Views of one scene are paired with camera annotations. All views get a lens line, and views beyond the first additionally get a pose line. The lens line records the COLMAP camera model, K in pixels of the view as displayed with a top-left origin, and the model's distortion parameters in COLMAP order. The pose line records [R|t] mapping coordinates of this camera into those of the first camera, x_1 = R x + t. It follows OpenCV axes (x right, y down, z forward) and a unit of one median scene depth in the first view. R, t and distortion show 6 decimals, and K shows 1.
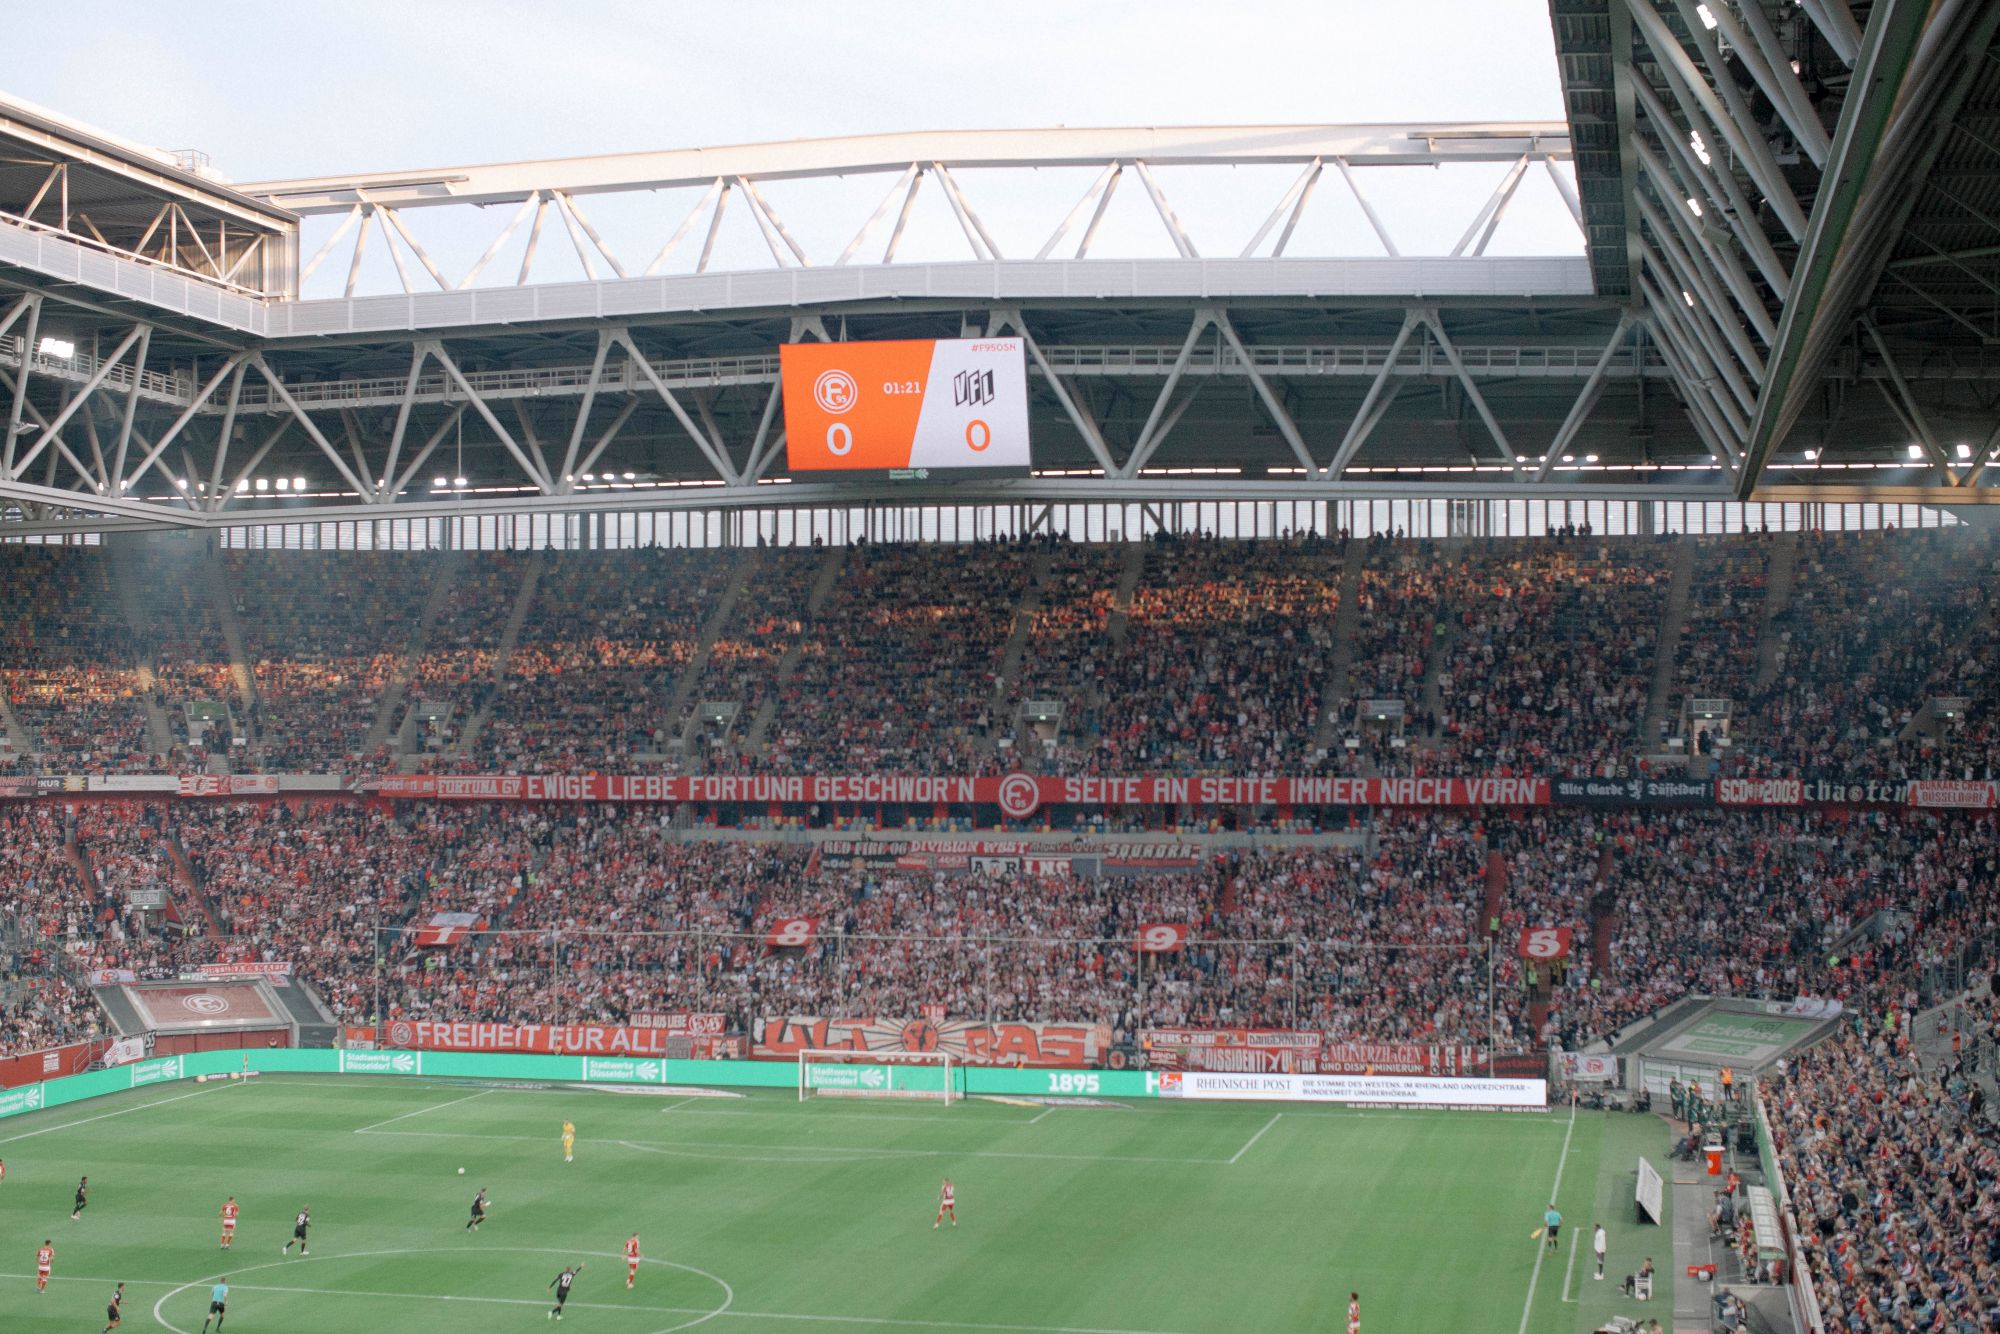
lens RADIAL K [[2835.5, 0, 998.7], [0, 2835.5, 671.8], [0, 0, 1]] dist [-0.103330, 0.000000]
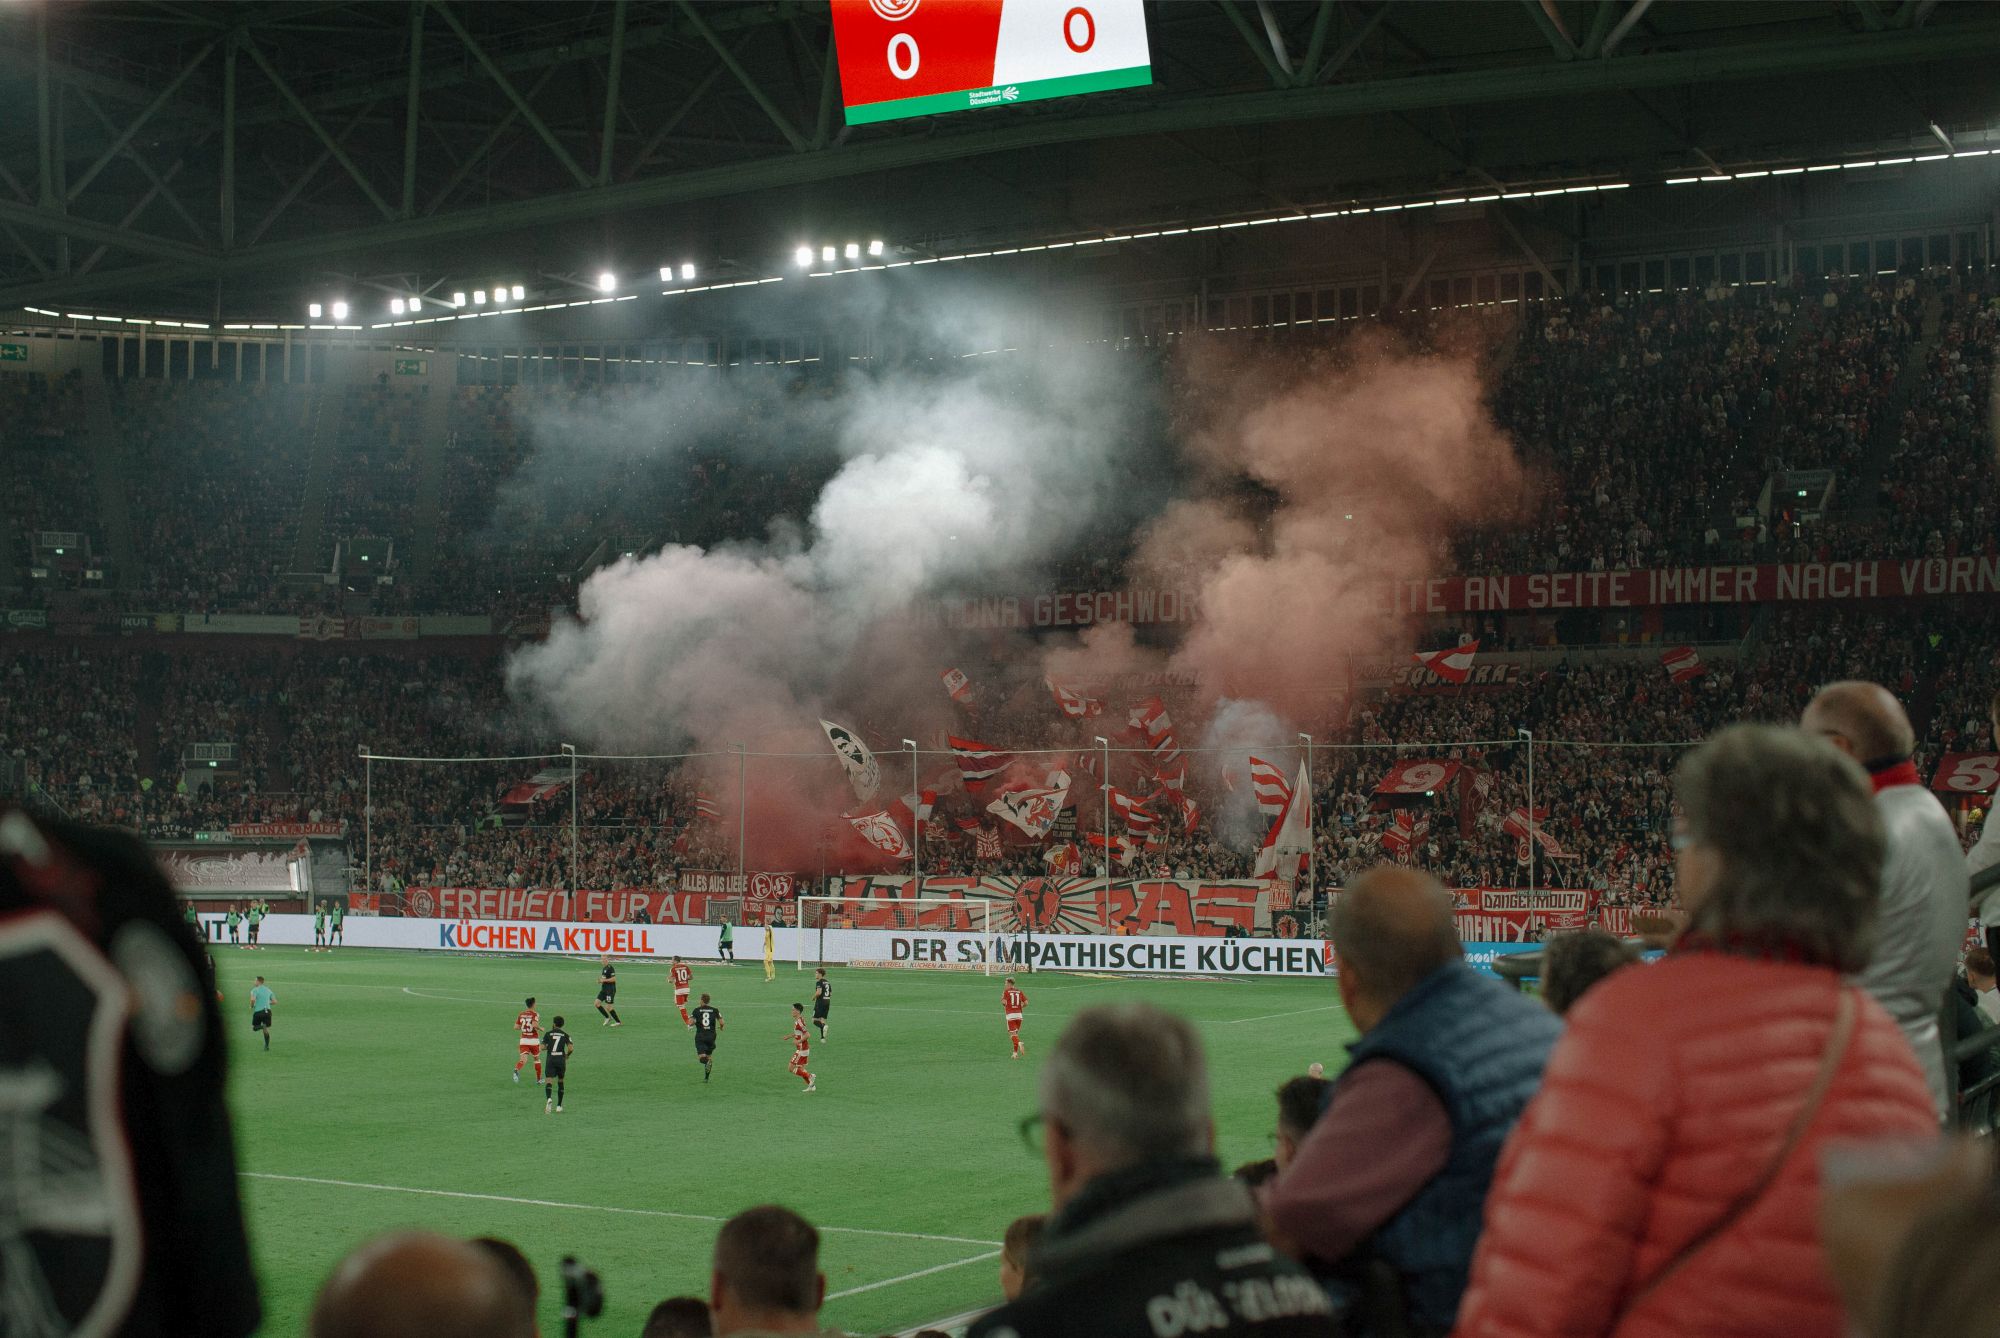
lens RADIAL K [[2835.5, 0, 1003.5], [0, 2835.5, 662.4], [0, 0, 1]] dist [-0.103330, 0.000000]
pose [[0.962128, -0.013553, -0.272260, 0.140083], [0.006885, 0.999653, -0.025432, 0.078049], [0.272510, 0.022595, 0.961888, 0.283707]]
